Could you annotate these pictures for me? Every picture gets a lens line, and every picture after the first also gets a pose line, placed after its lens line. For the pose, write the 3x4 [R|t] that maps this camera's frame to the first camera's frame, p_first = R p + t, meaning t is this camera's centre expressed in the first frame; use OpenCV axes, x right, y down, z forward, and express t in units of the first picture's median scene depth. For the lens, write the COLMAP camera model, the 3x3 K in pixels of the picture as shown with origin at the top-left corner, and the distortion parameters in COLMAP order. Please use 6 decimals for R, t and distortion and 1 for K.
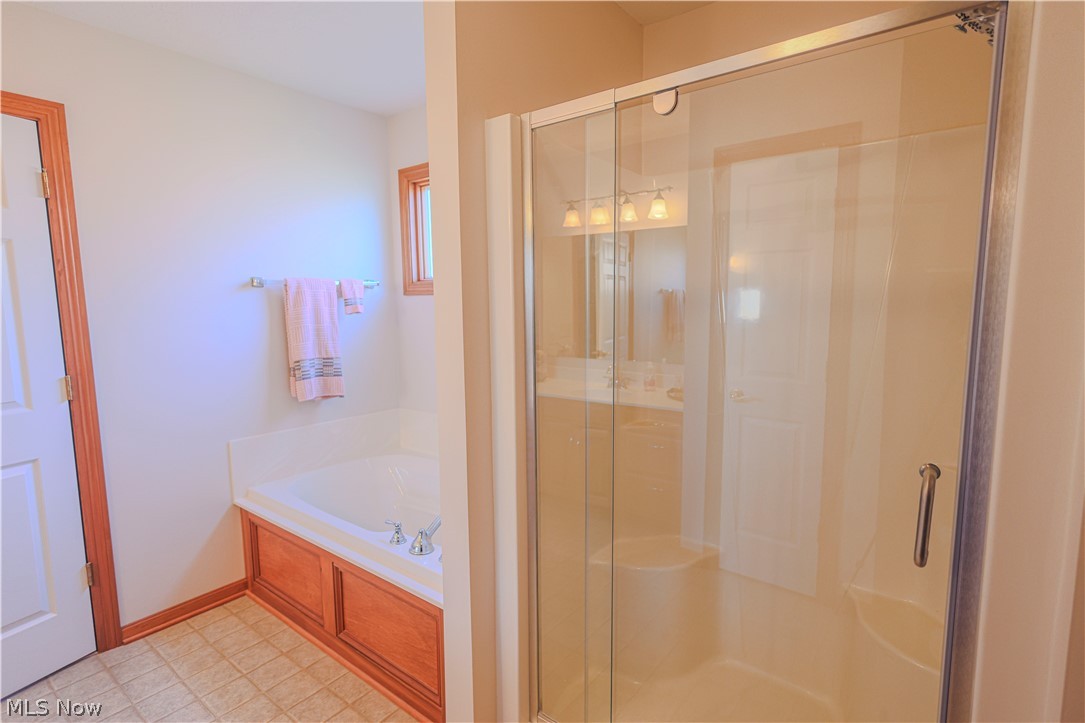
lens RADIAL K [[523.2, 0, 543.7], [0, 523.2, 358.6], [0, 0, 1]] dist [-0.002856, -0.000282]
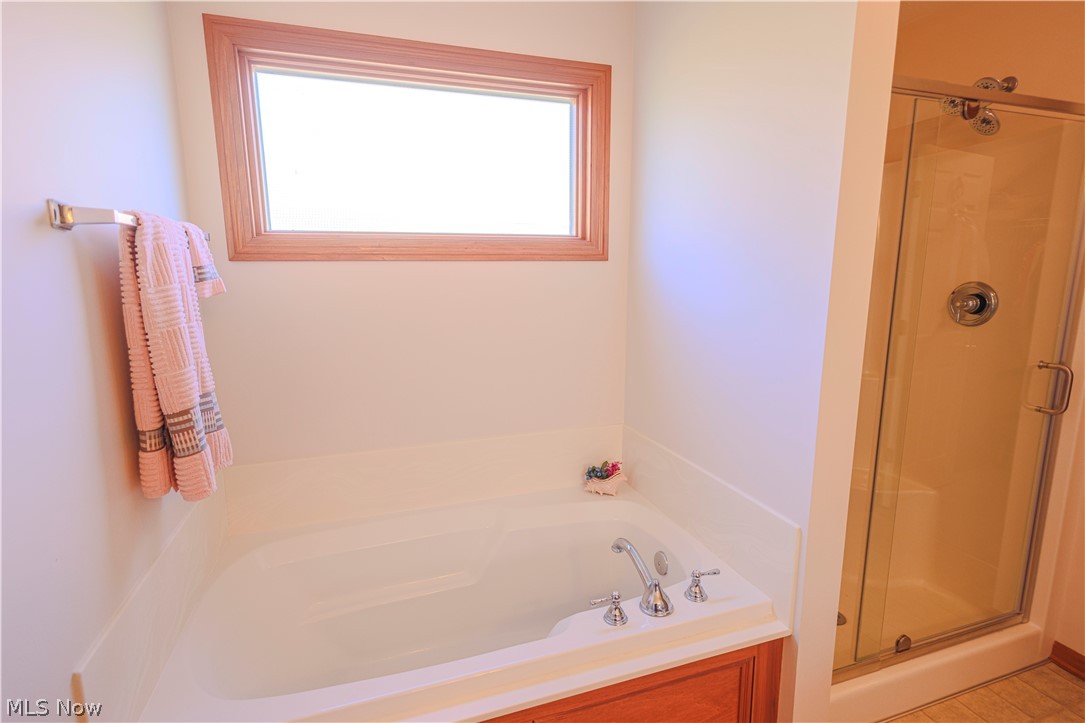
lens RADIAL K [[523.2, 0, 543.2], [0, 523.2, 364.7], [0, 0, 1]] dist [-0.002856, -0.000282]
pose [[0.562756, -0.137144, 0.815167, -0.657970], [0.094891, 0.990340, 0.101107, -0.049023], [-0.821159, 0.020454, 0.570333, 0.525556]]
